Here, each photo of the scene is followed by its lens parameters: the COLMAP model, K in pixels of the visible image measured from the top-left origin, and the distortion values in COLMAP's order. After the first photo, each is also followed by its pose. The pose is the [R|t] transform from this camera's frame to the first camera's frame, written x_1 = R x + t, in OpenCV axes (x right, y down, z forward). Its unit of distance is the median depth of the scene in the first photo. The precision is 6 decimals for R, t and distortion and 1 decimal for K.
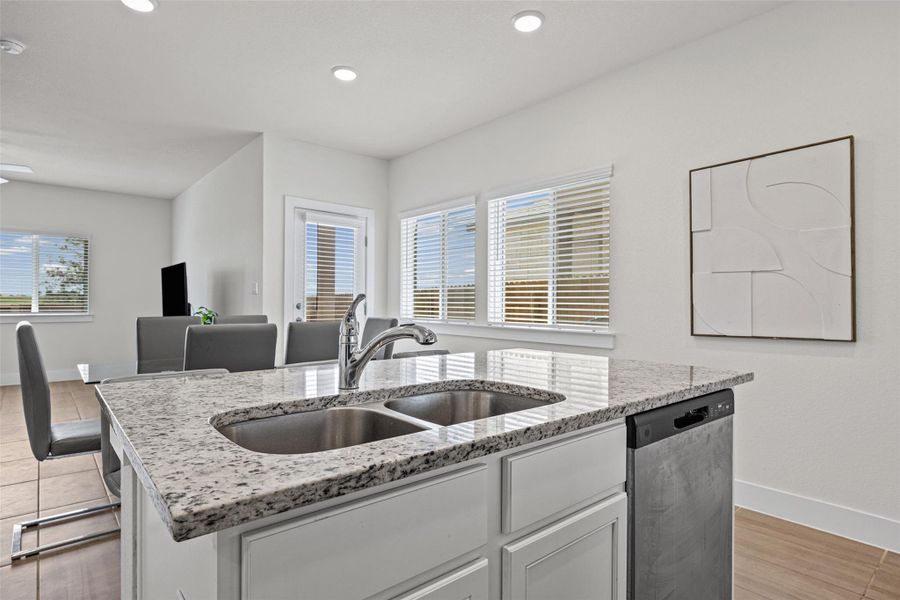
lens RADIAL K [[479.2, 0, 450.9], [0, 479.2, 302.1], [0, 0, 1]] dist [0.003946, 0.000918]
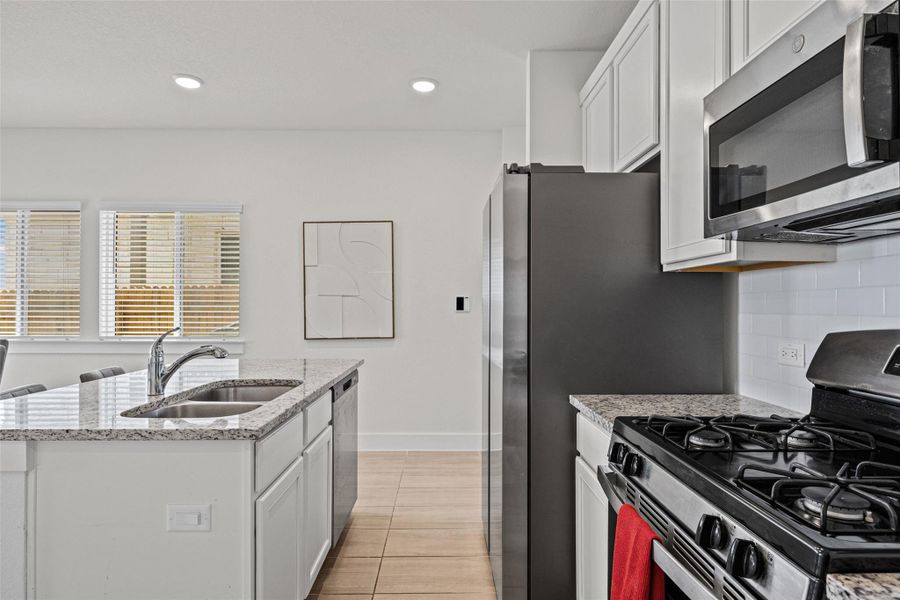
lens RADIAL K [[494.9, 0, 450.0], [0, 494.9, 300.0], [0, 0, 1]] dist [-0.001405, -0.000186]
pose [[0.638889, 0.003683, 0.769291, -0.379933], [0.000676, 0.999985, -0.005349, -0.042510], [-0.769299, 0.003937, 0.638877, -0.282612]]
